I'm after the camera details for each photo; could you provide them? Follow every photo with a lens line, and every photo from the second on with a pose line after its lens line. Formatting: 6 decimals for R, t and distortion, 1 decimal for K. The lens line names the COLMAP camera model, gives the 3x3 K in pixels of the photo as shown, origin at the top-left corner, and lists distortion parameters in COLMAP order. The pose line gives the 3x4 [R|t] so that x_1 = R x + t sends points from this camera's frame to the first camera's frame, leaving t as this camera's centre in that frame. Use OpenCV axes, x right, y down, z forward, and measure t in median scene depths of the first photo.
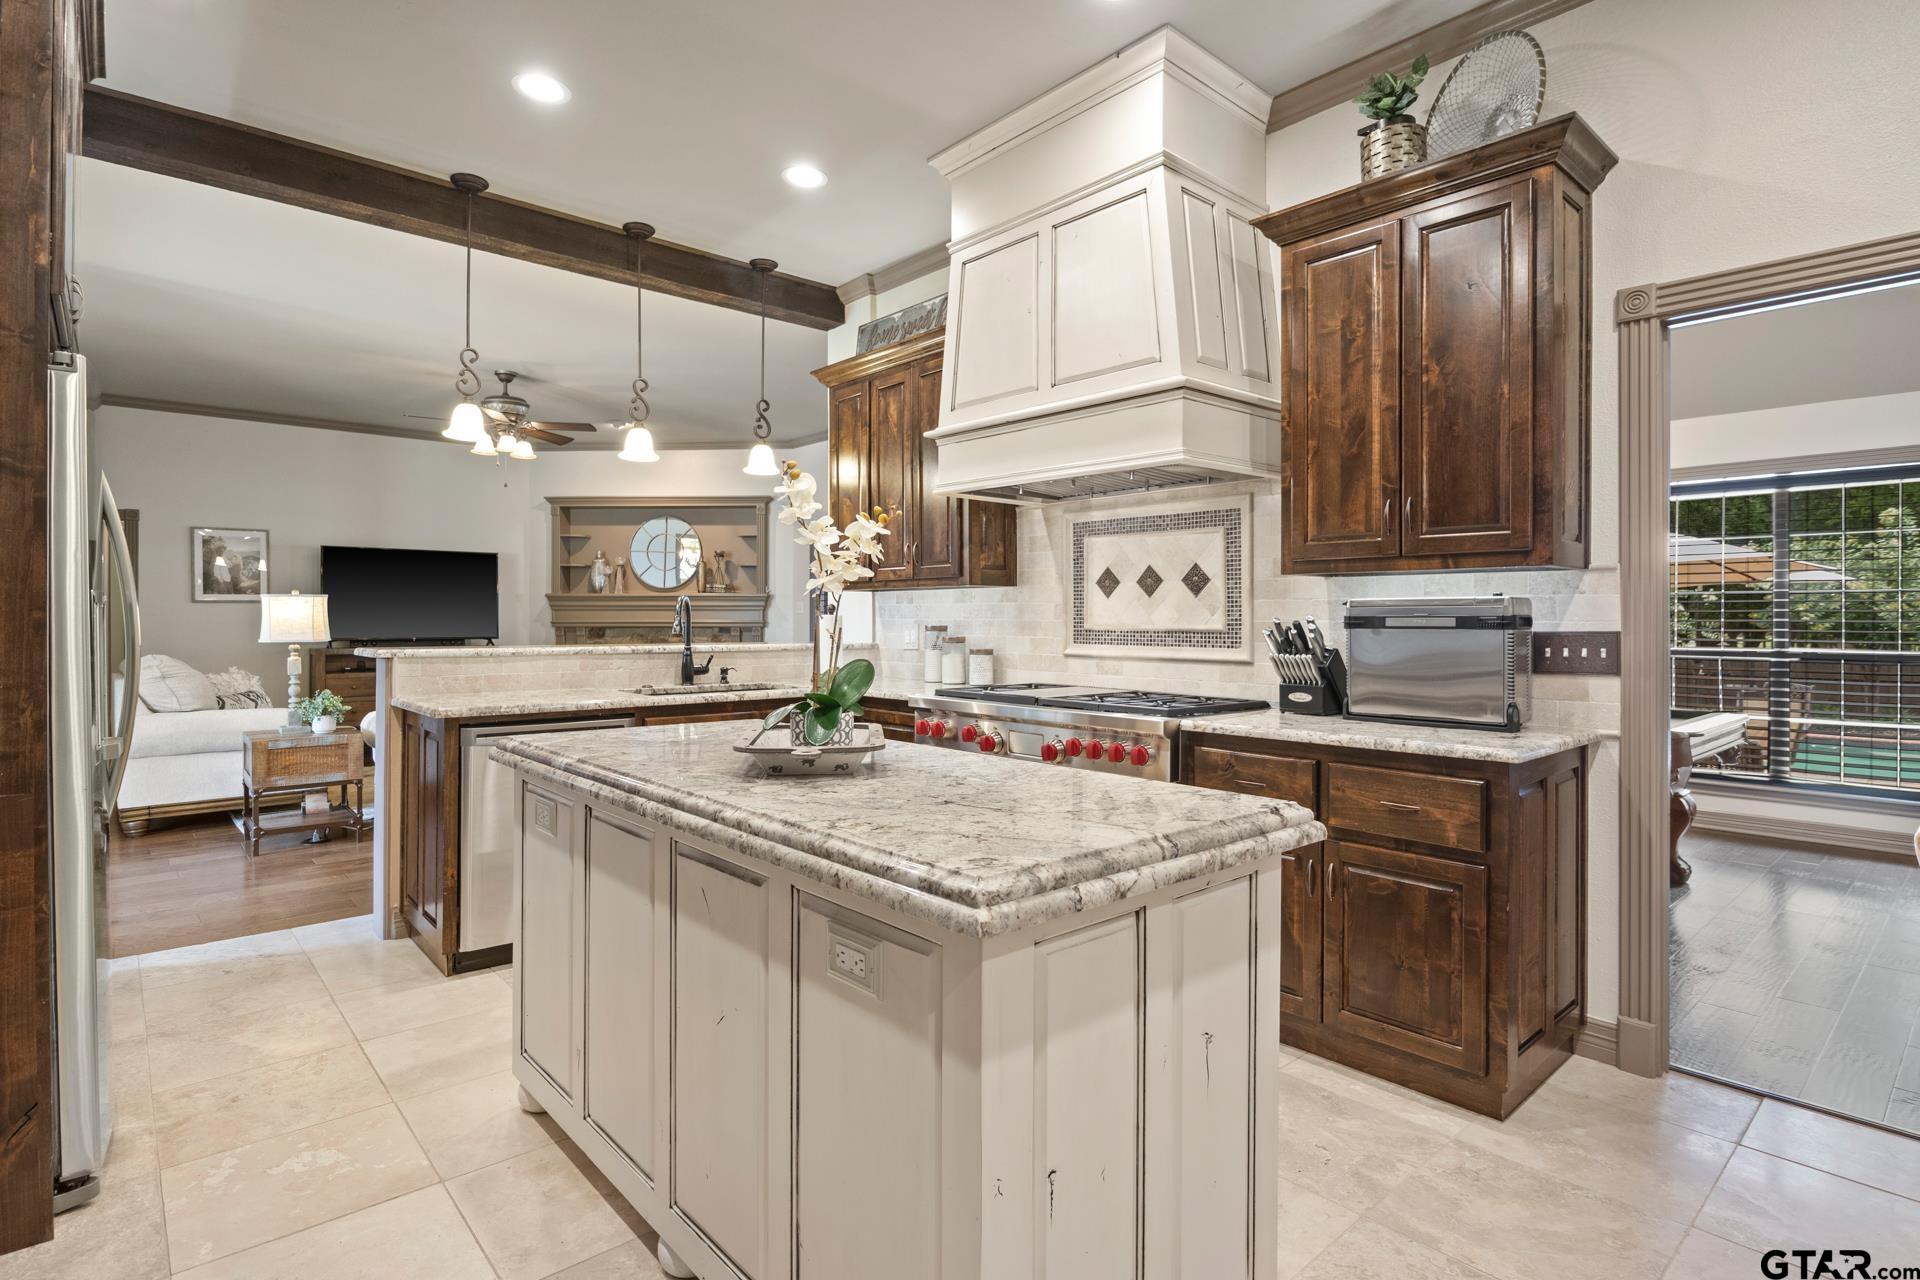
lens RADIAL K [[958.6, 0, 968.6], [0, 958.6, 620.3], [0, 0, 1]] dist [-0.008594, 0.000820]
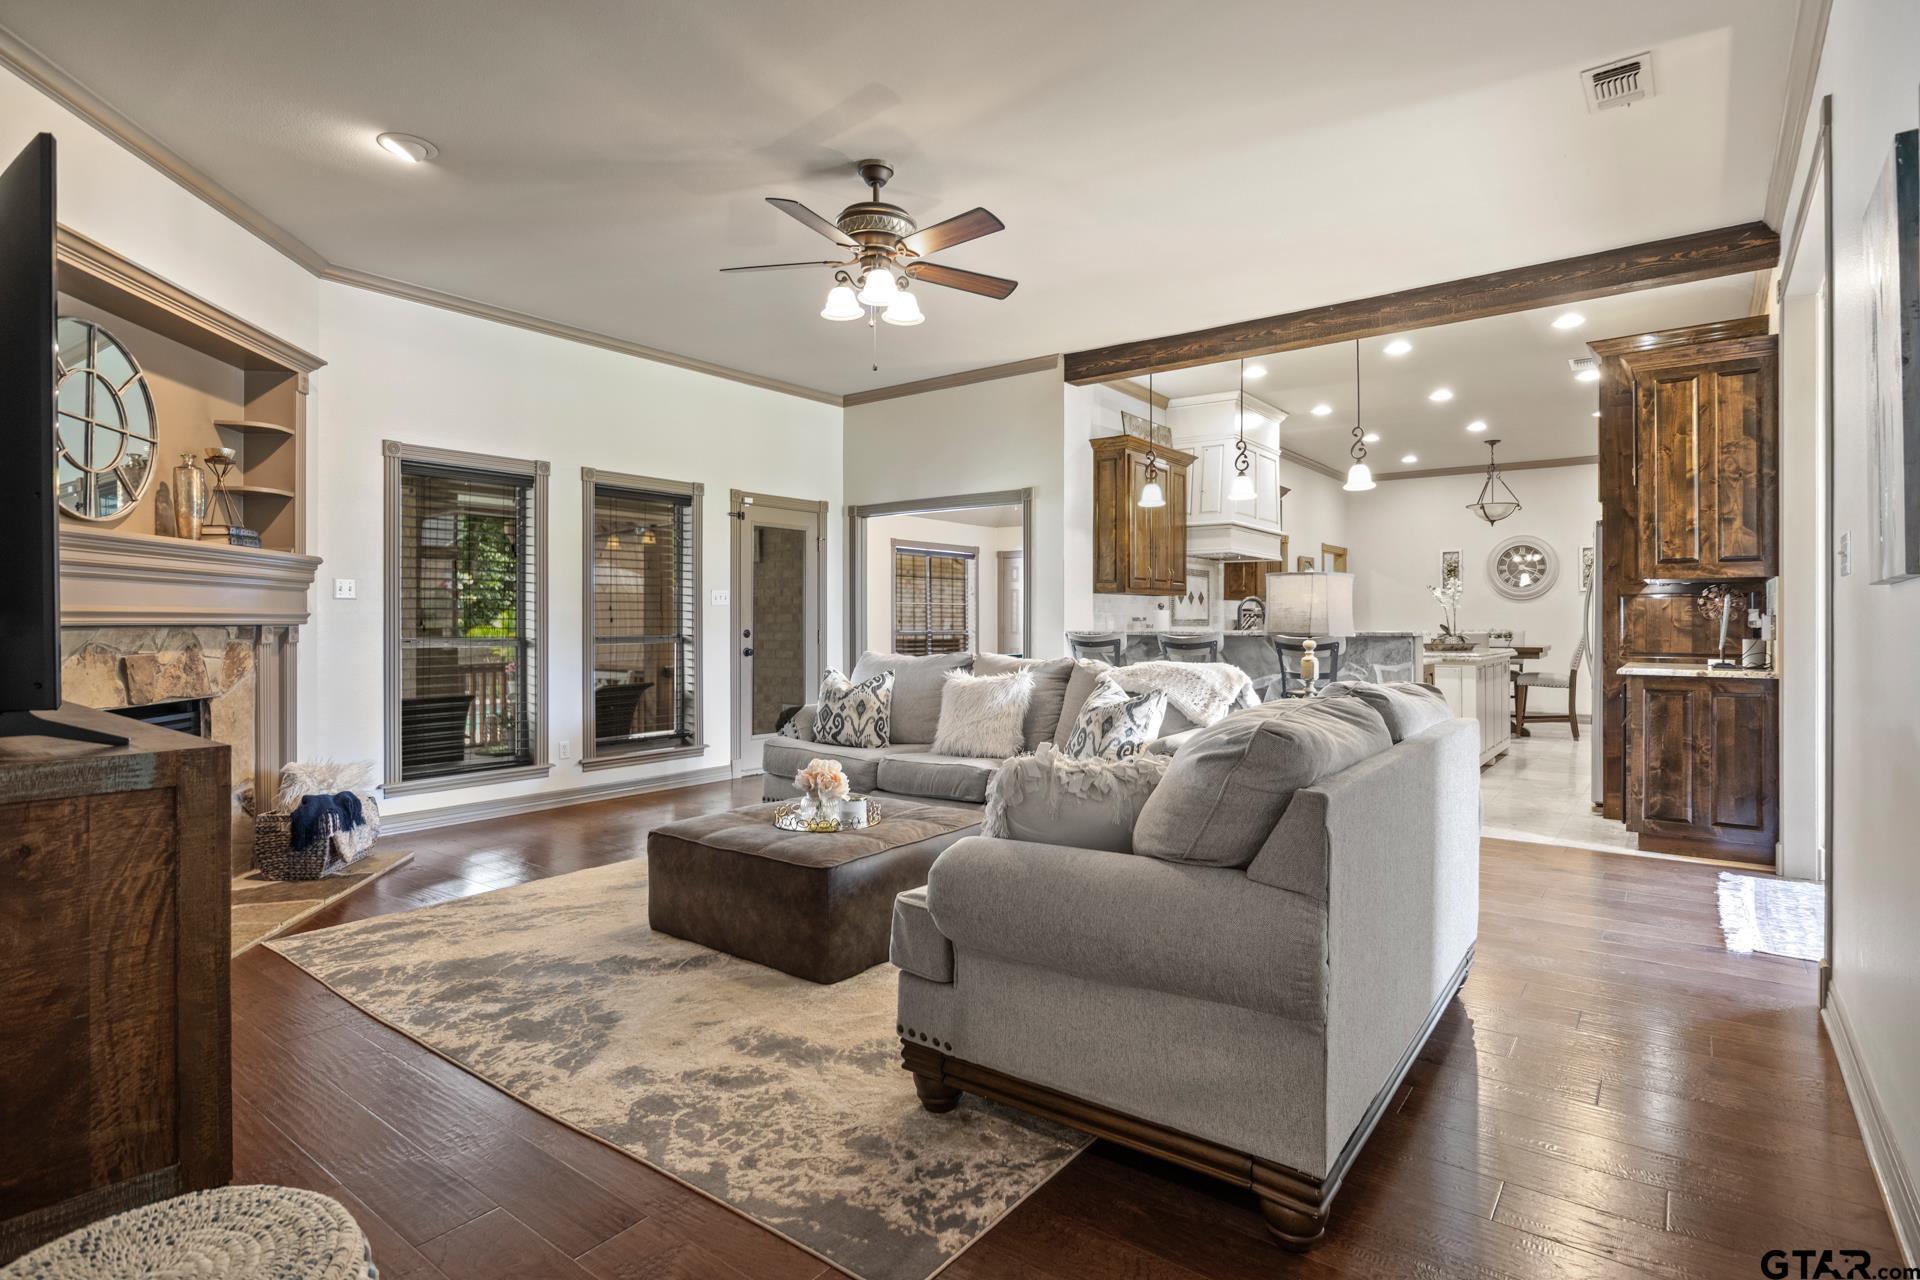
lens RADIAL K [[967.8, 0, 964.0], [0, 967.8, 625.9], [0, 0, 1]] dist [-0.008104, -0.000440]
pose [[-0.188089, -0.004789, 0.982140, -1.860205], [0.000994, 0.999987, 0.005066, 0.012975], [-0.982151, 0.001929, -0.188082, 1.869217]]
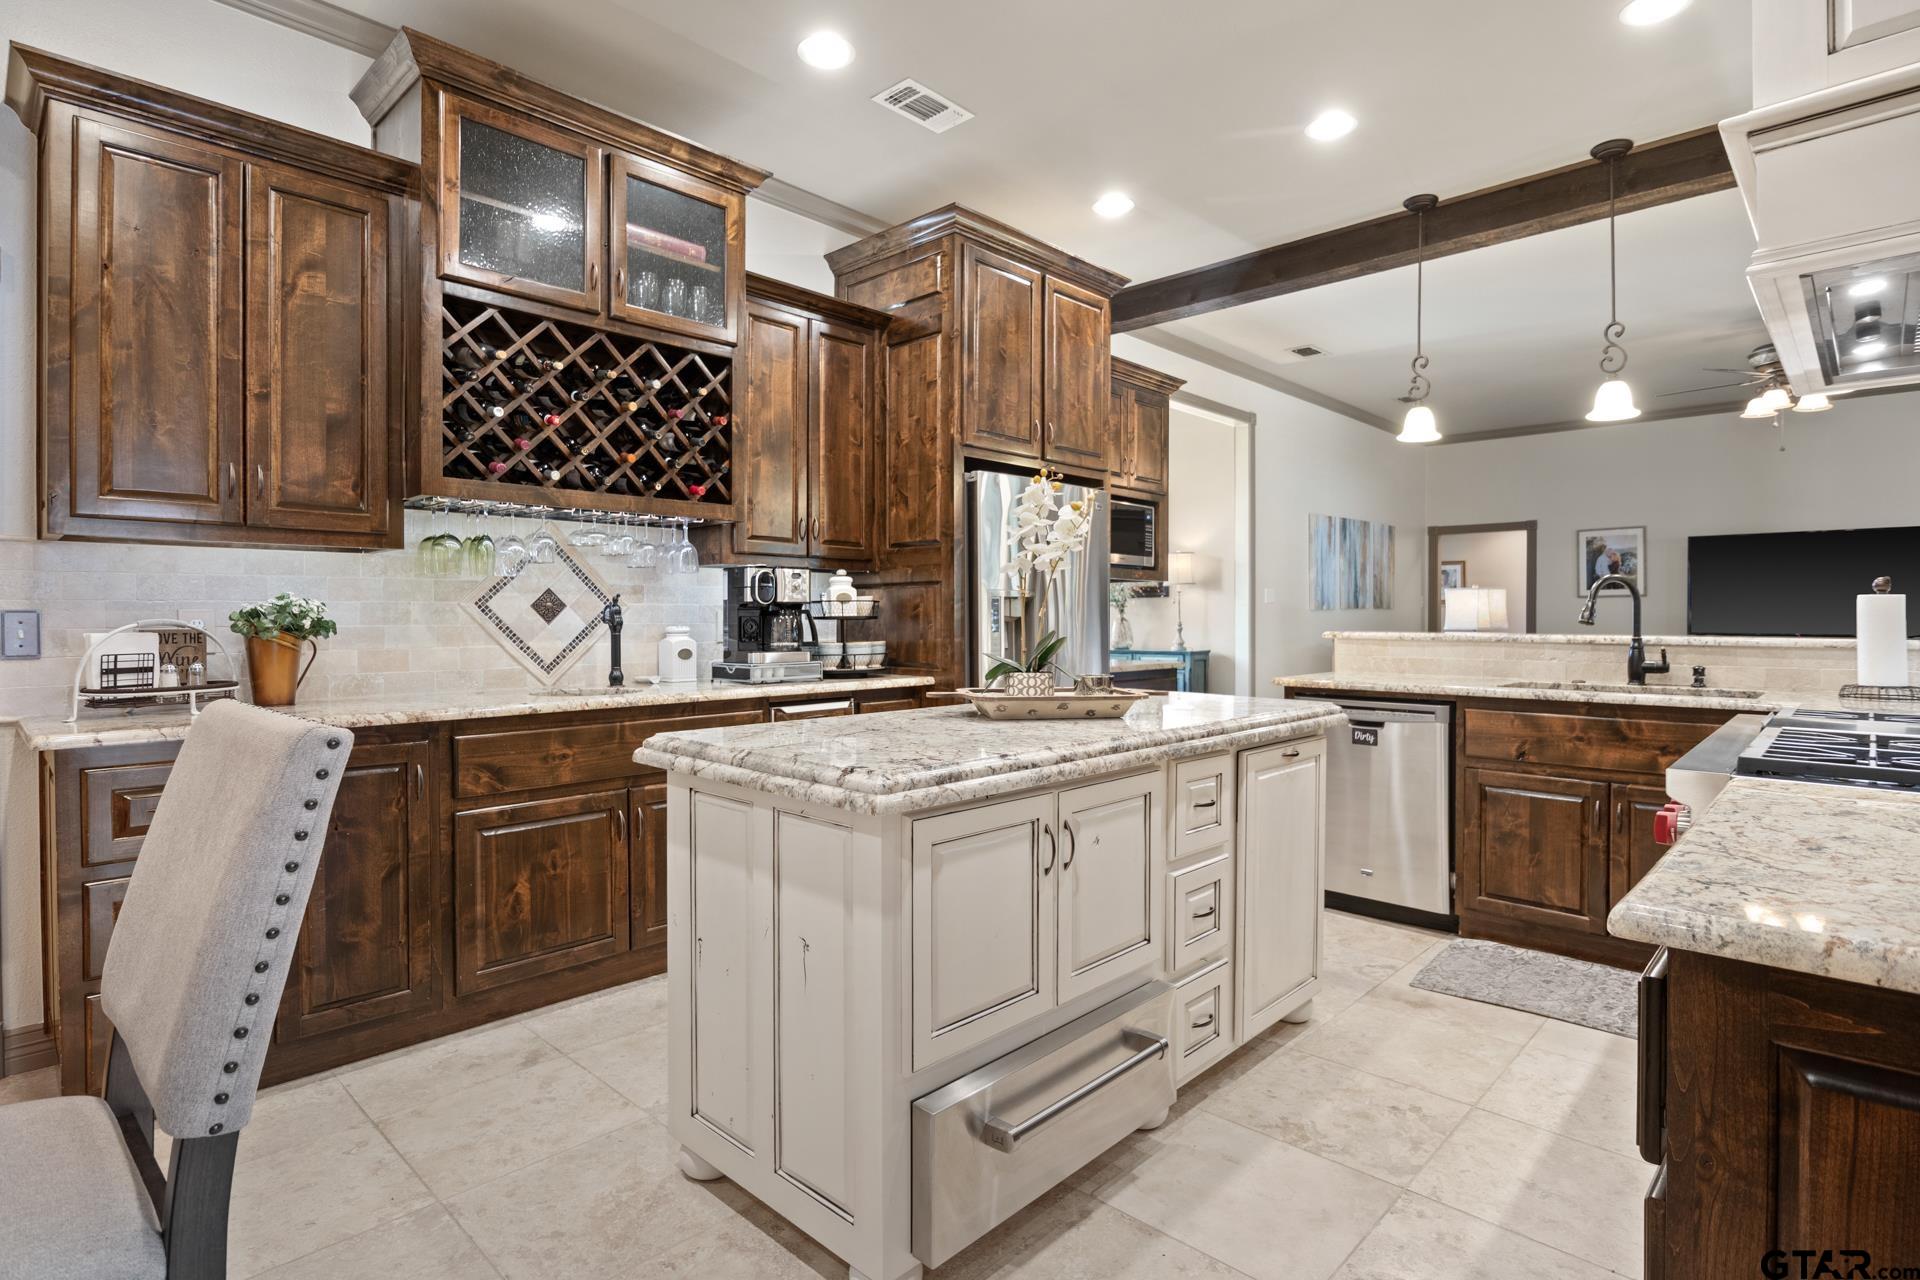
lens RADIAL K [[967.8, 0, 964.0], [0, 967.8, 625.9], [0, 0, 1]] dist [-0.008104, -0.000440]
pose [[0.075968, 0.007511, -0.997082, 0.526597], [-0.000999, 0.999972, 0.007457, 0.013213], [0.997110, 0.000429, 0.075974, 0.401546]]
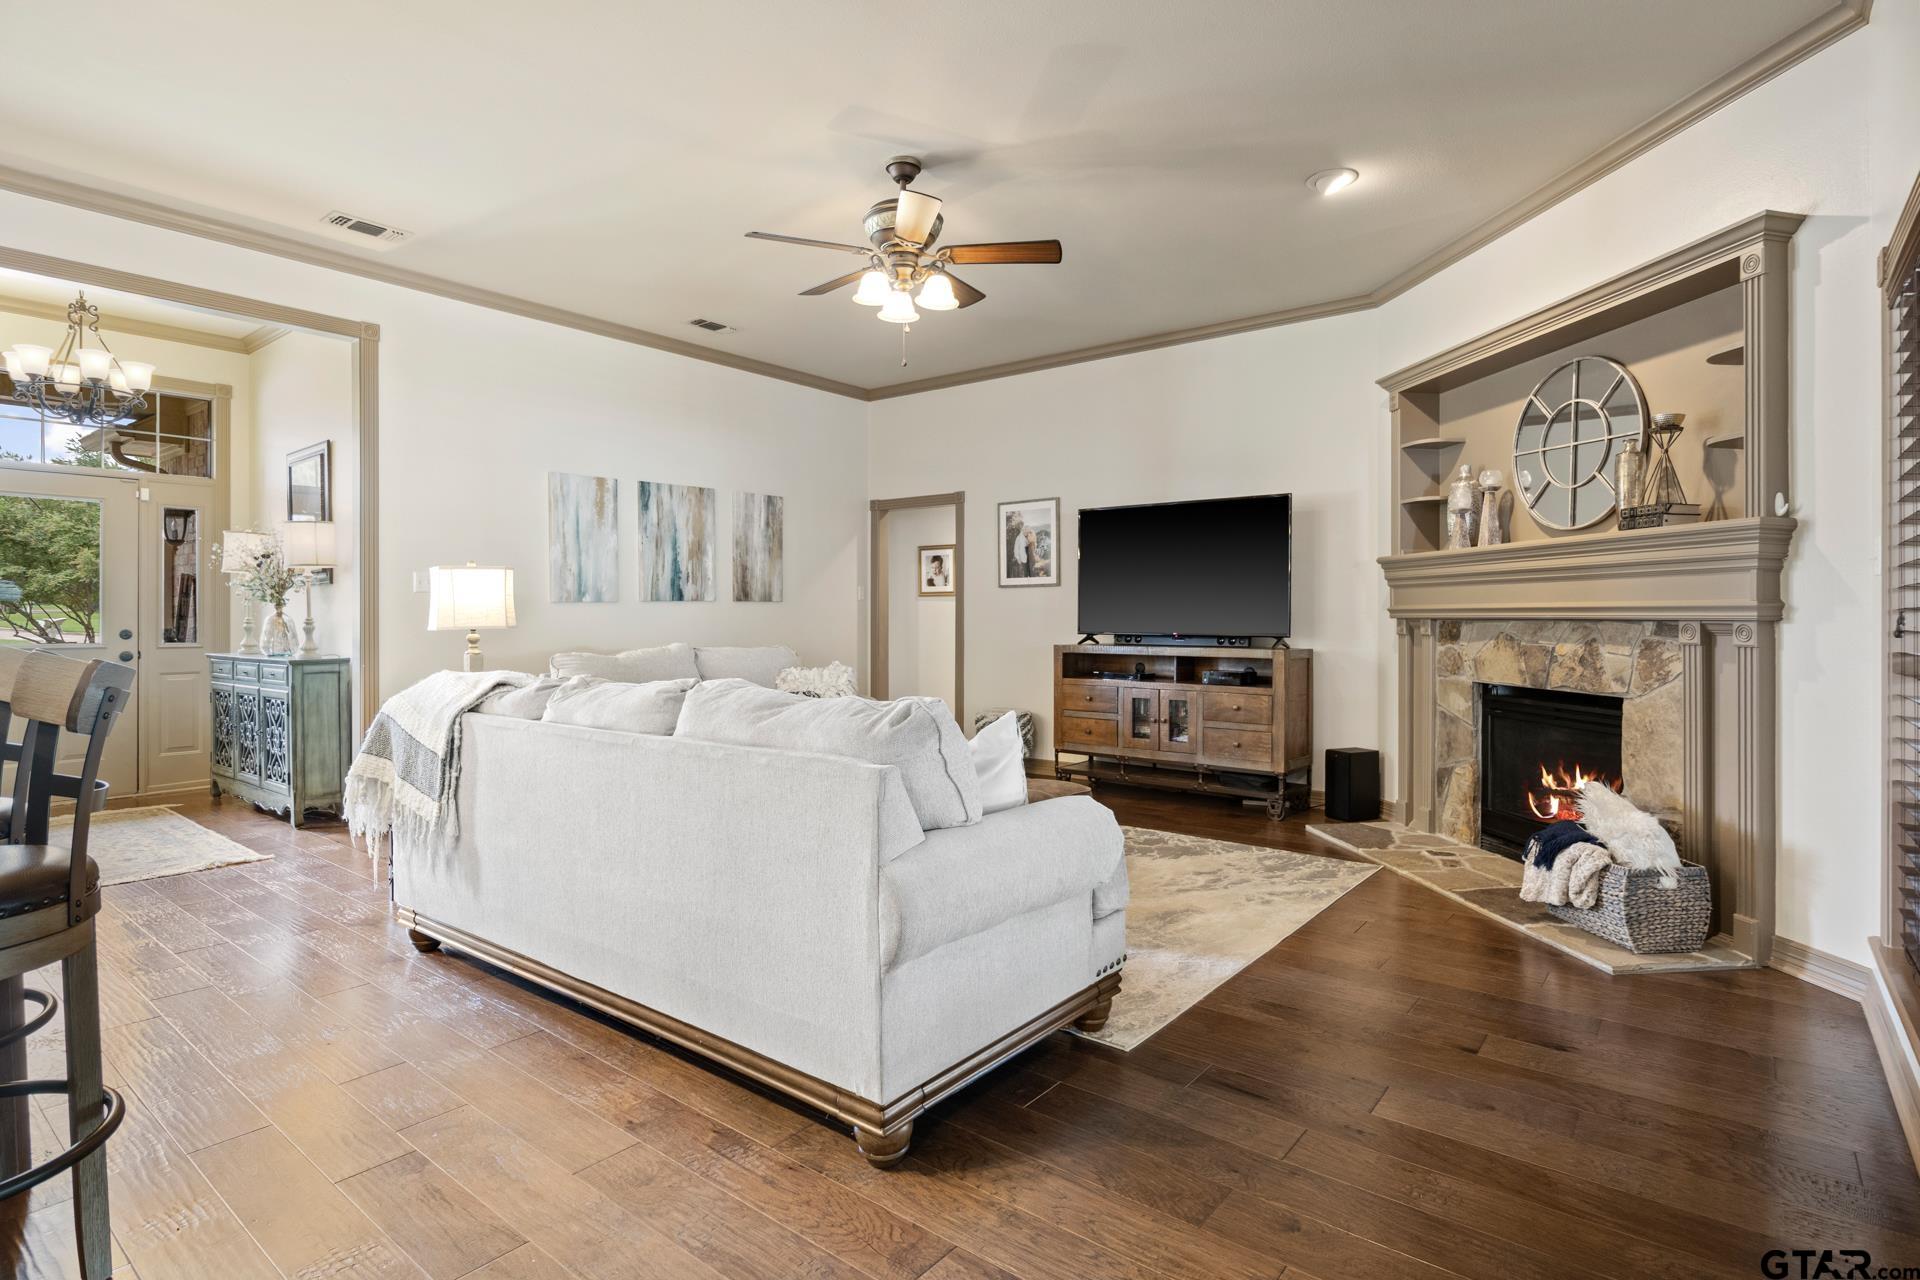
lens RADIAL K [[975.5, 0, 954.8], [0, 975.5, 613.7], [0, 0, 1]] dist [-0.002233, -0.000010]
pose [[0.159163, -0.000293, -0.987252, 0.169950], [-0.001872, 0.999998, -0.000598, 0.012580], [0.987251, 0.001943, 0.159162, 1.658483]]
